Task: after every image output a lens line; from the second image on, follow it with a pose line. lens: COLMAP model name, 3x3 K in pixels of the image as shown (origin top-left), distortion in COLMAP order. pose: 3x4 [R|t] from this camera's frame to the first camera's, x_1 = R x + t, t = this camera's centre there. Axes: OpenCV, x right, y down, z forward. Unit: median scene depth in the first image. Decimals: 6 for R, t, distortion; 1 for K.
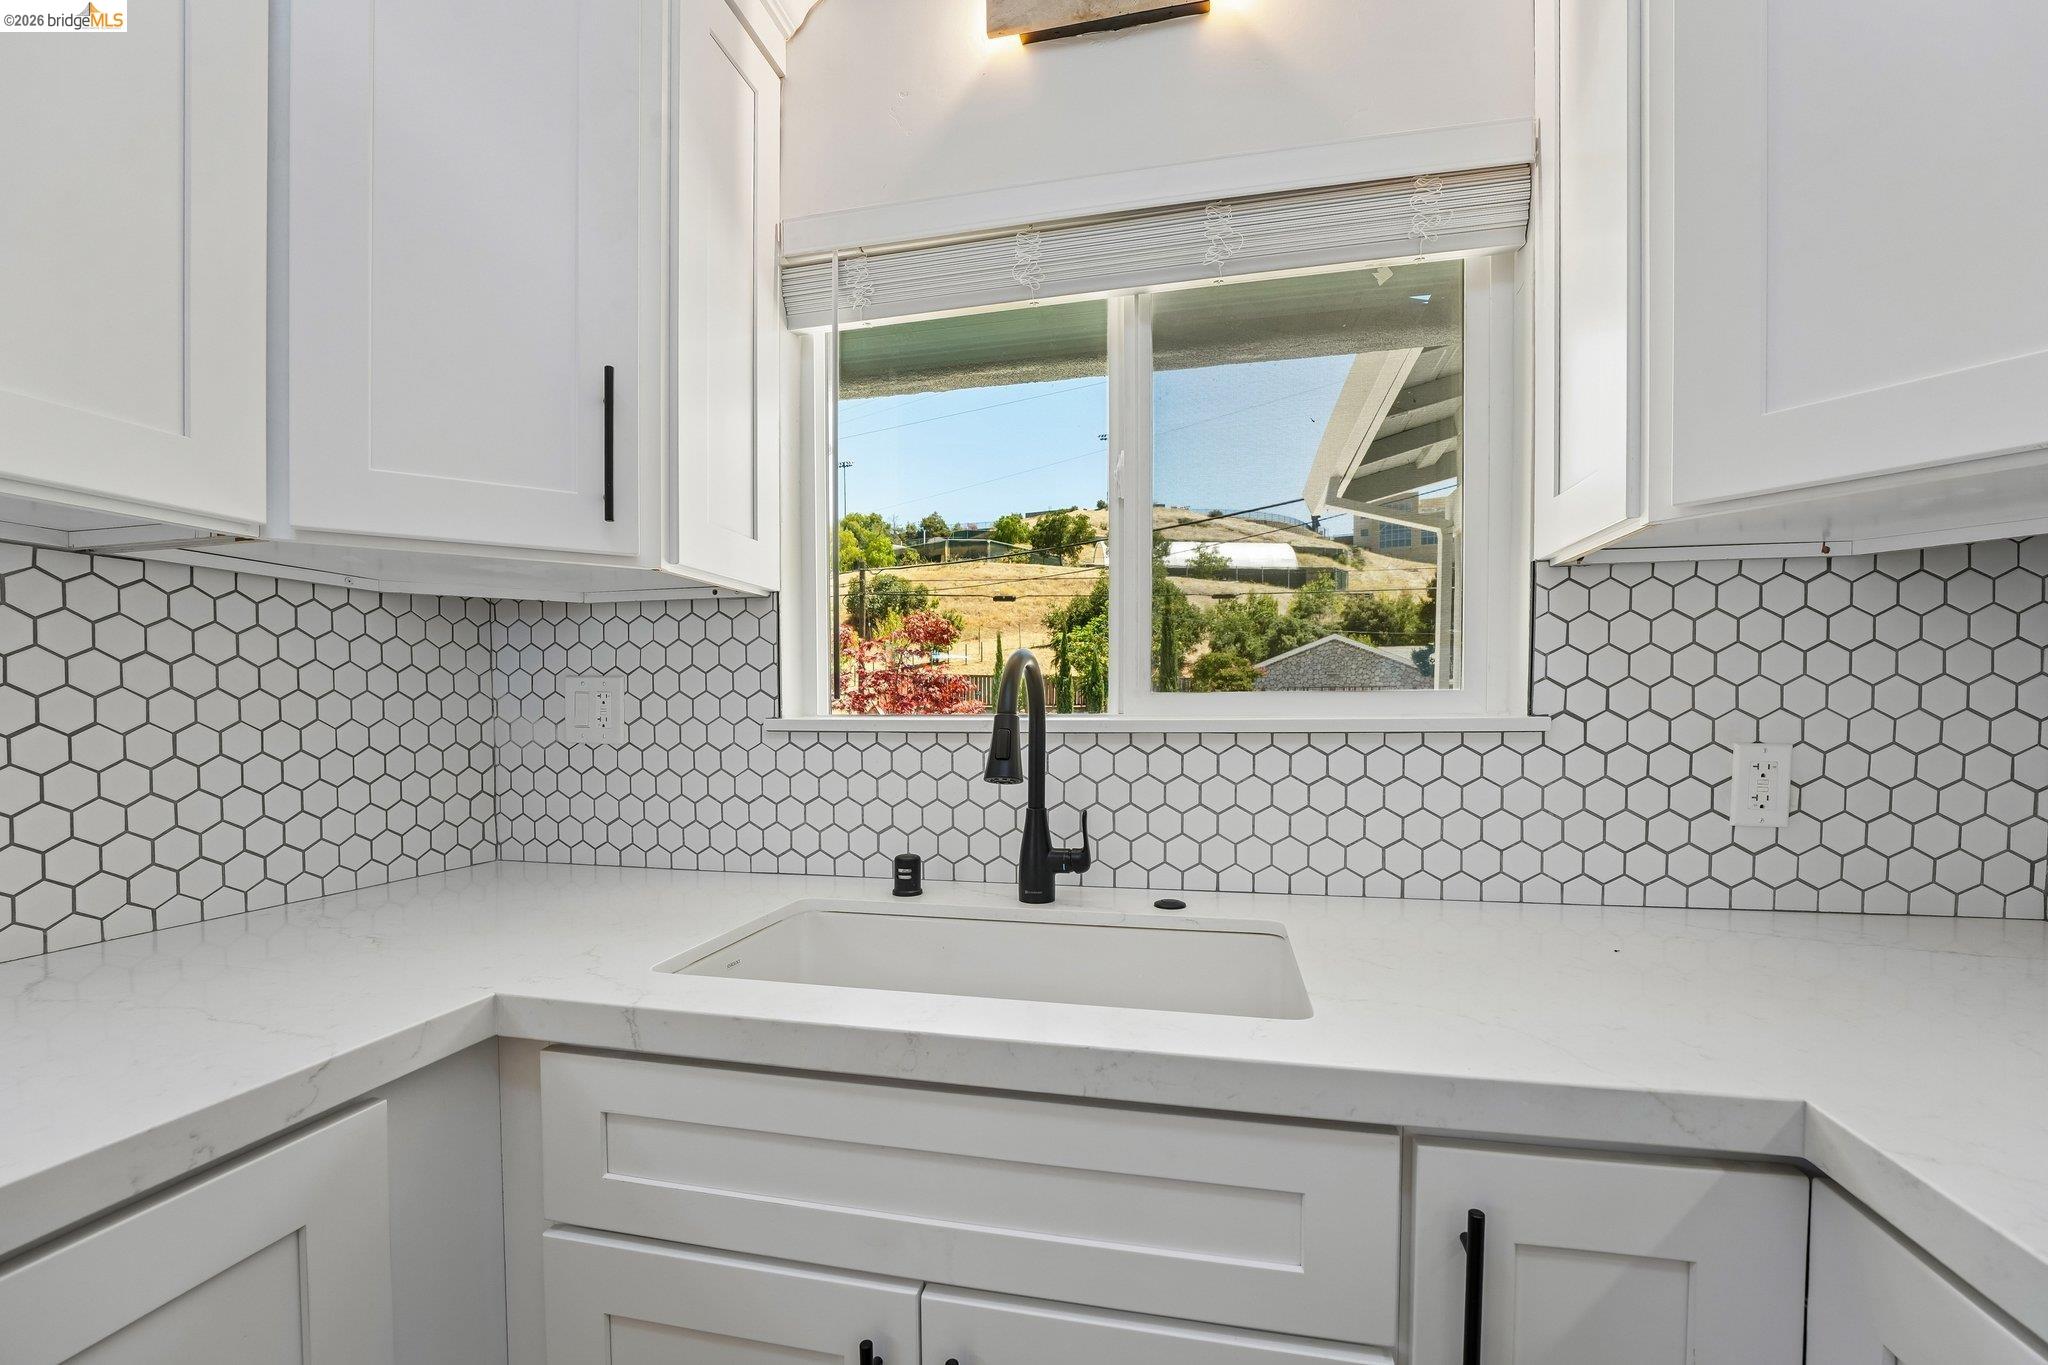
lens RADIAL K [[833.7, 0, 1021.7], [0, 833.7, 729.3], [0, 0, 1]] dist [-0.016654, 0.000046]
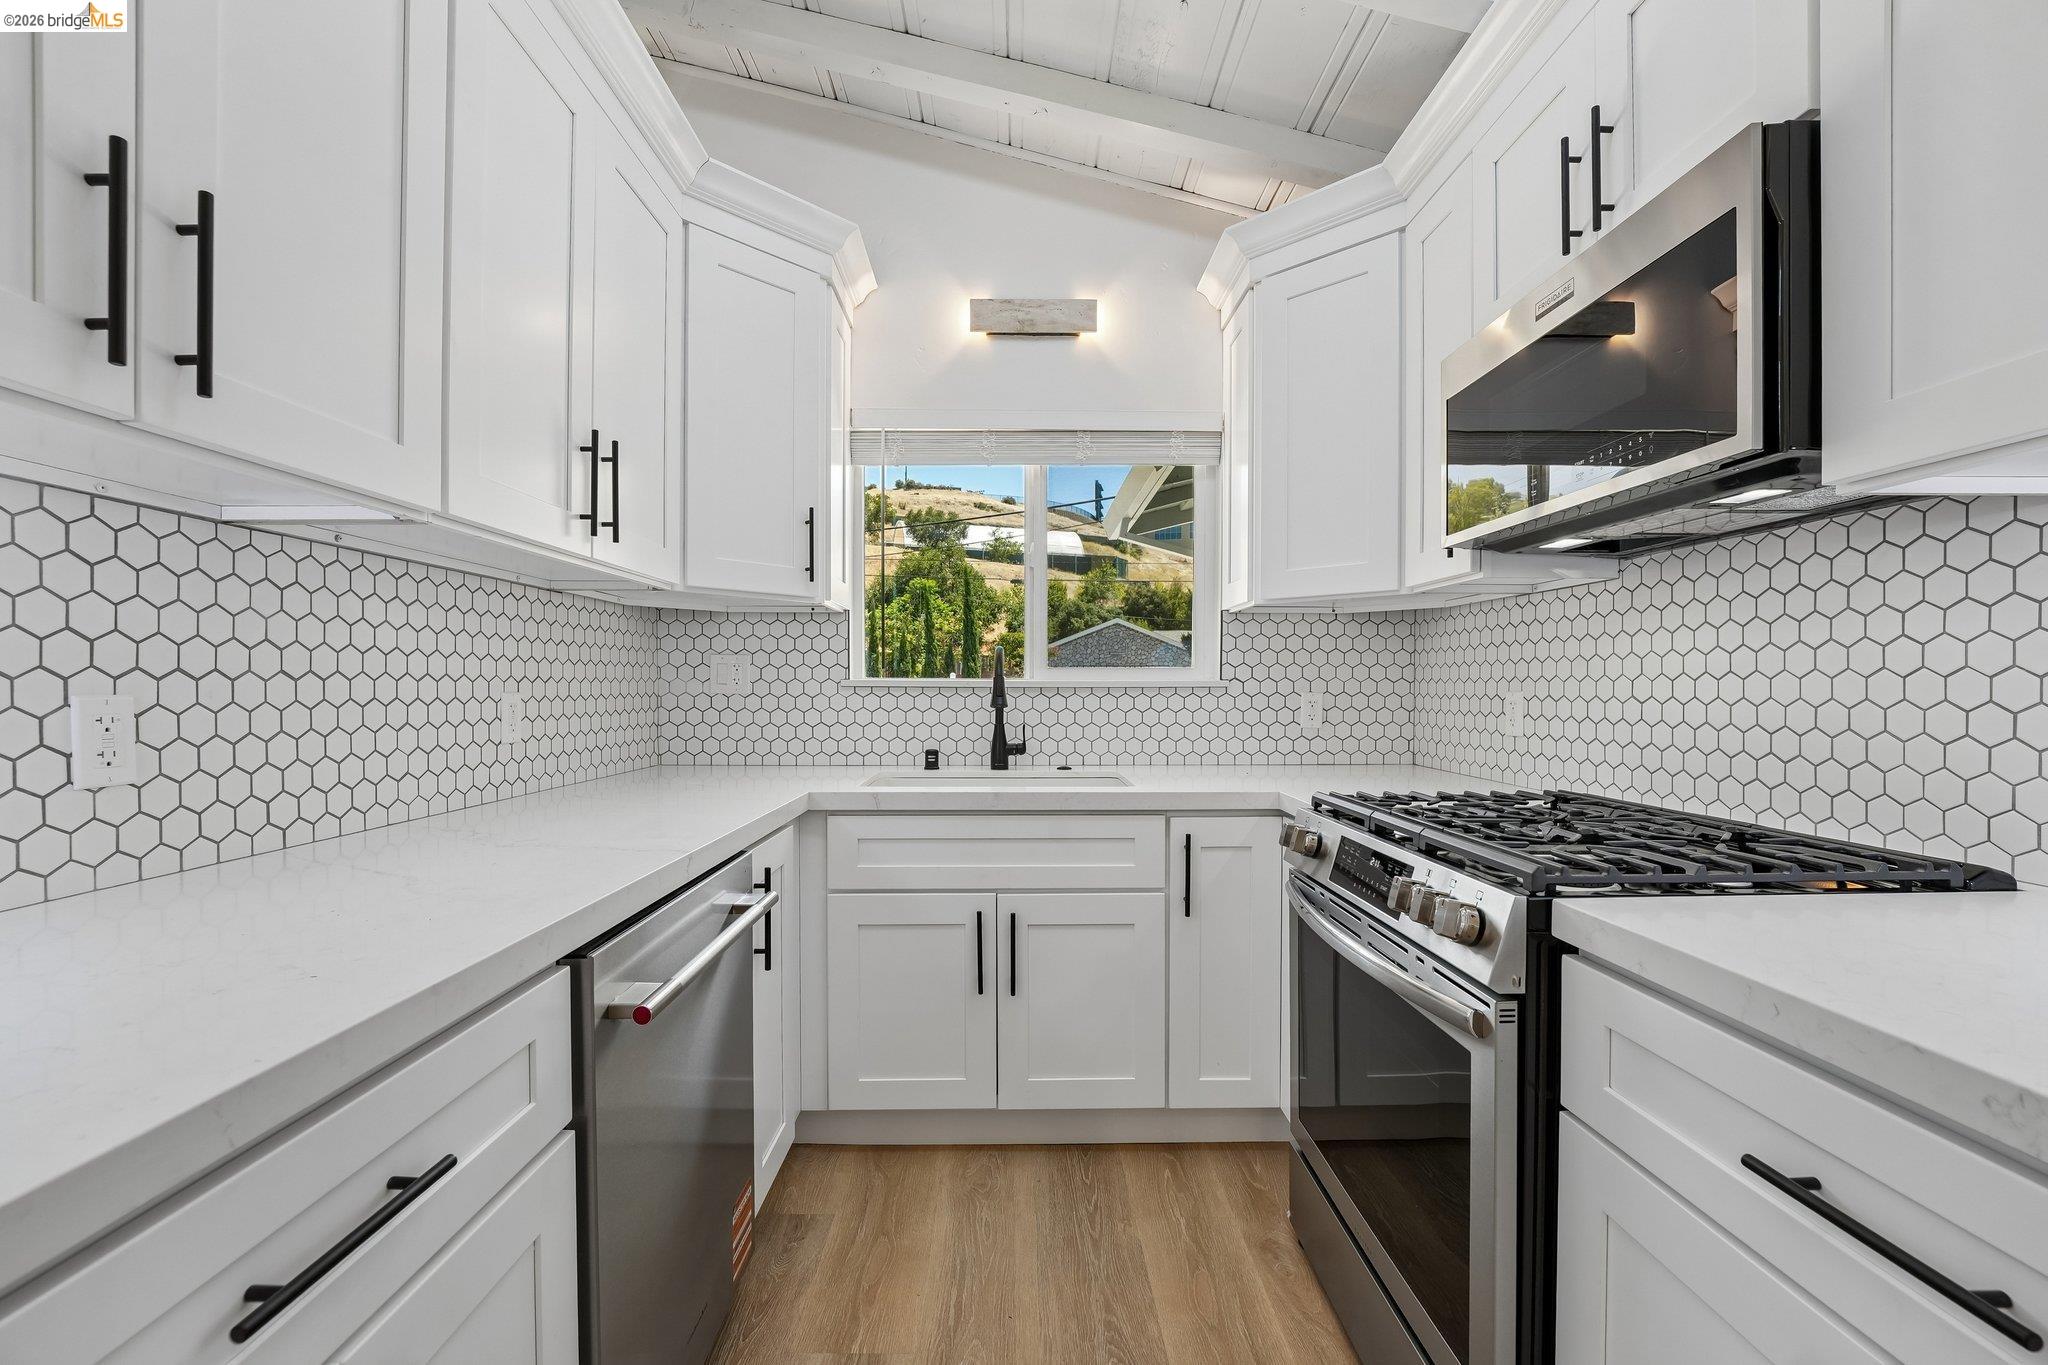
lens RADIAL K [[823.4, 0, 1013.4], [0, 823.4, 688.0], [0, 0, 1]] dist [-0.015471, 0.000513]
pose [[0.972254, 0.005693, 0.233857, -0.351349], [-0.000855, 0.999784, -0.020783, 0.041256], [-0.233924, 0.020007, 0.972049, -0.804639]]
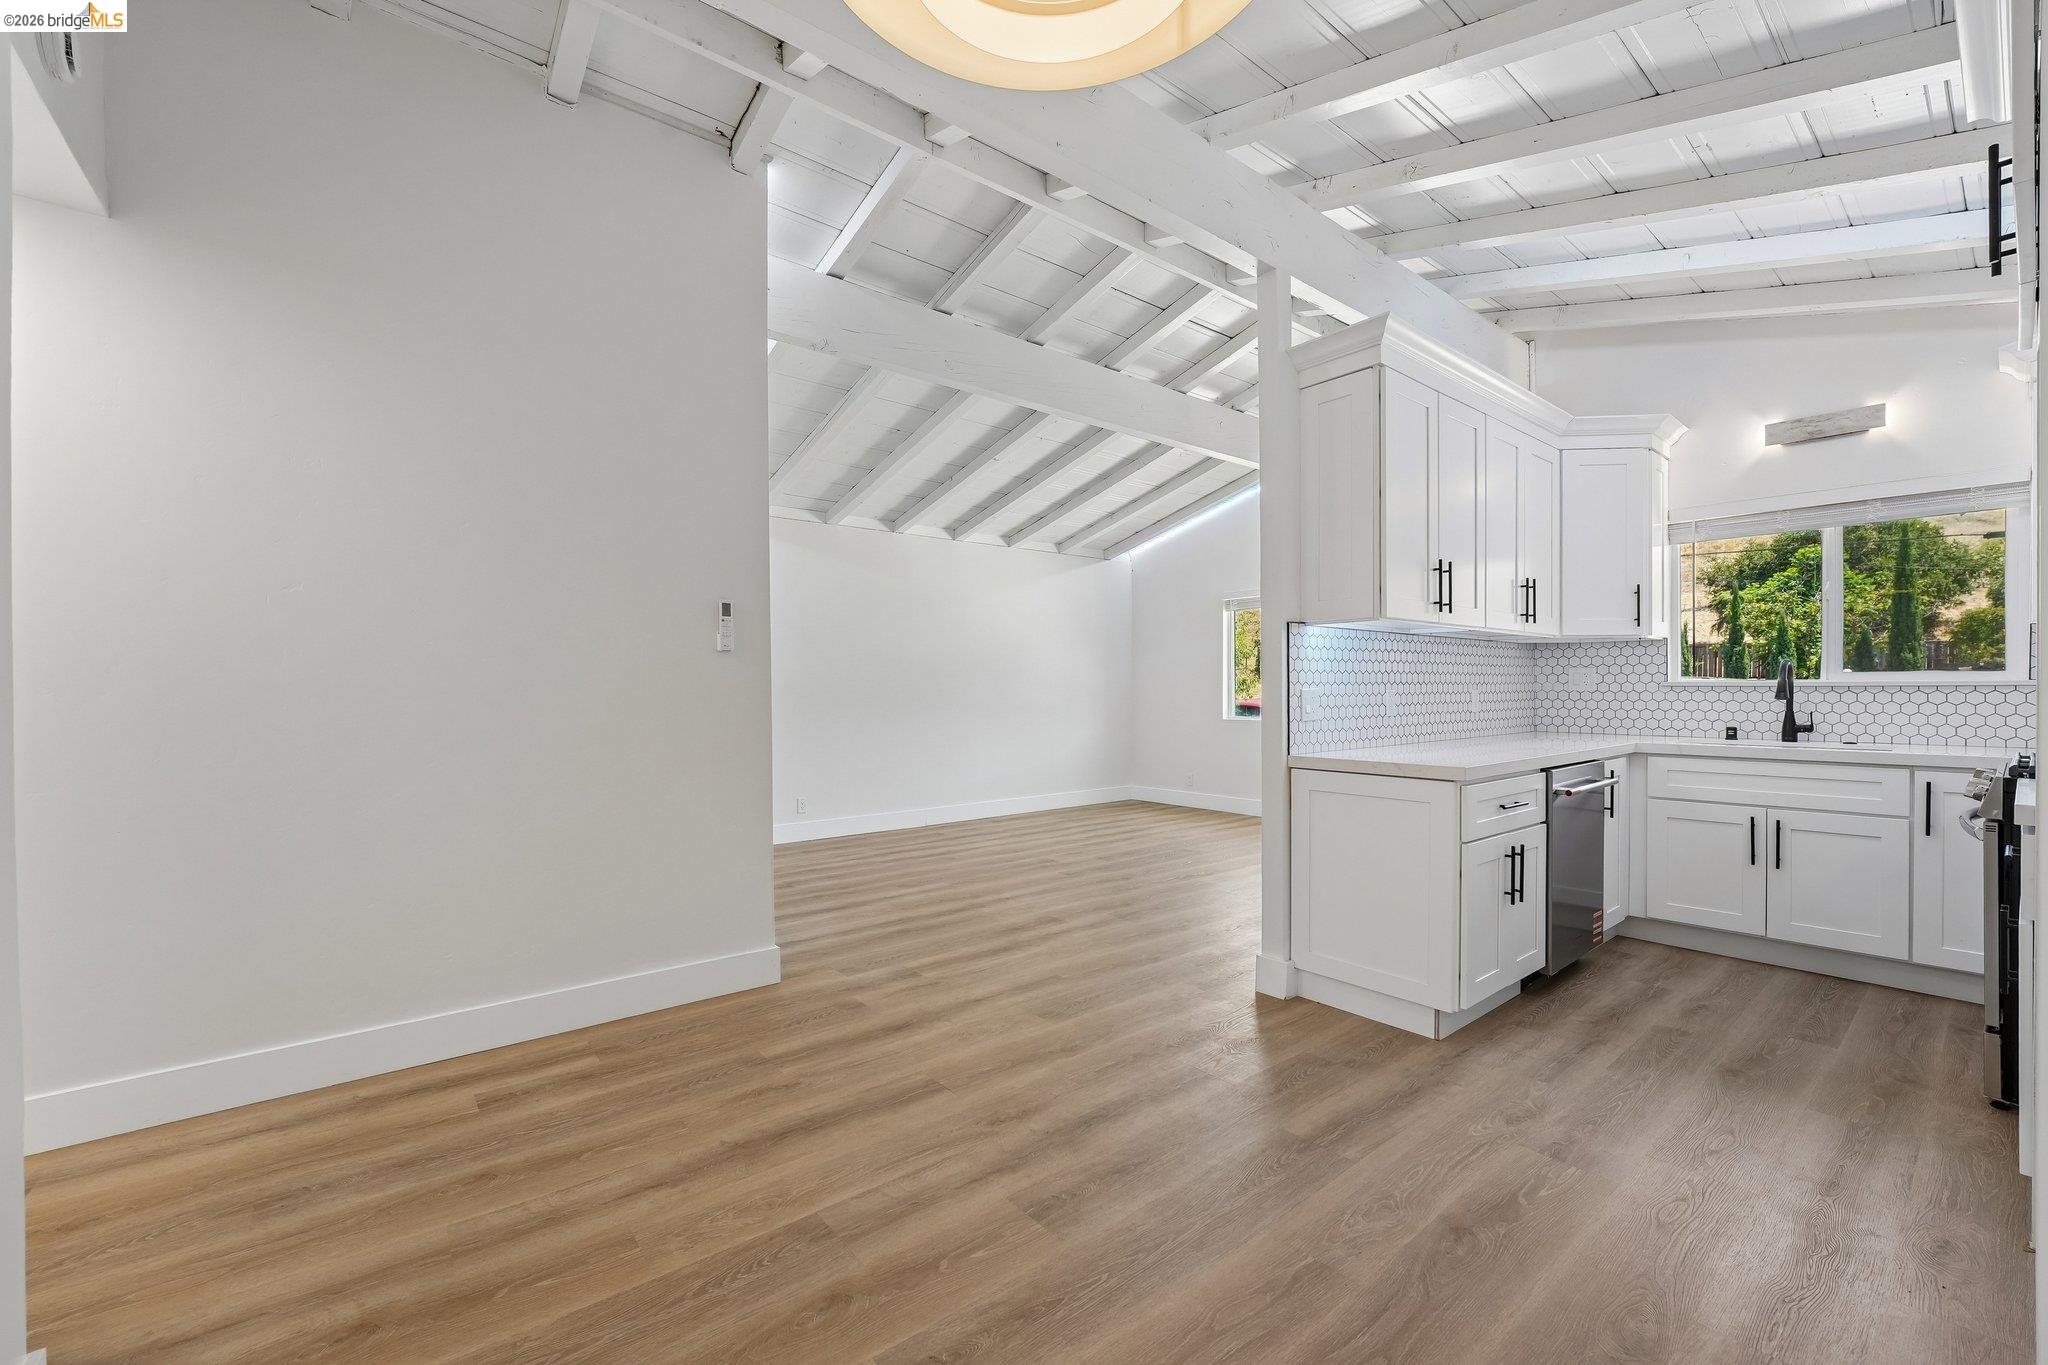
lens RADIAL K [[837.8, 0, 1020.2], [0, 837.8, 694.9], [0, 0, 1]] dist [-0.018884, 0.002864]
pose [[0.794212, 0.007954, -0.607589, -0.315973], [-0.014345, 0.999881, -0.005662, 0.078355], [0.607471, 0.013213, 0.794232, -2.558243]]
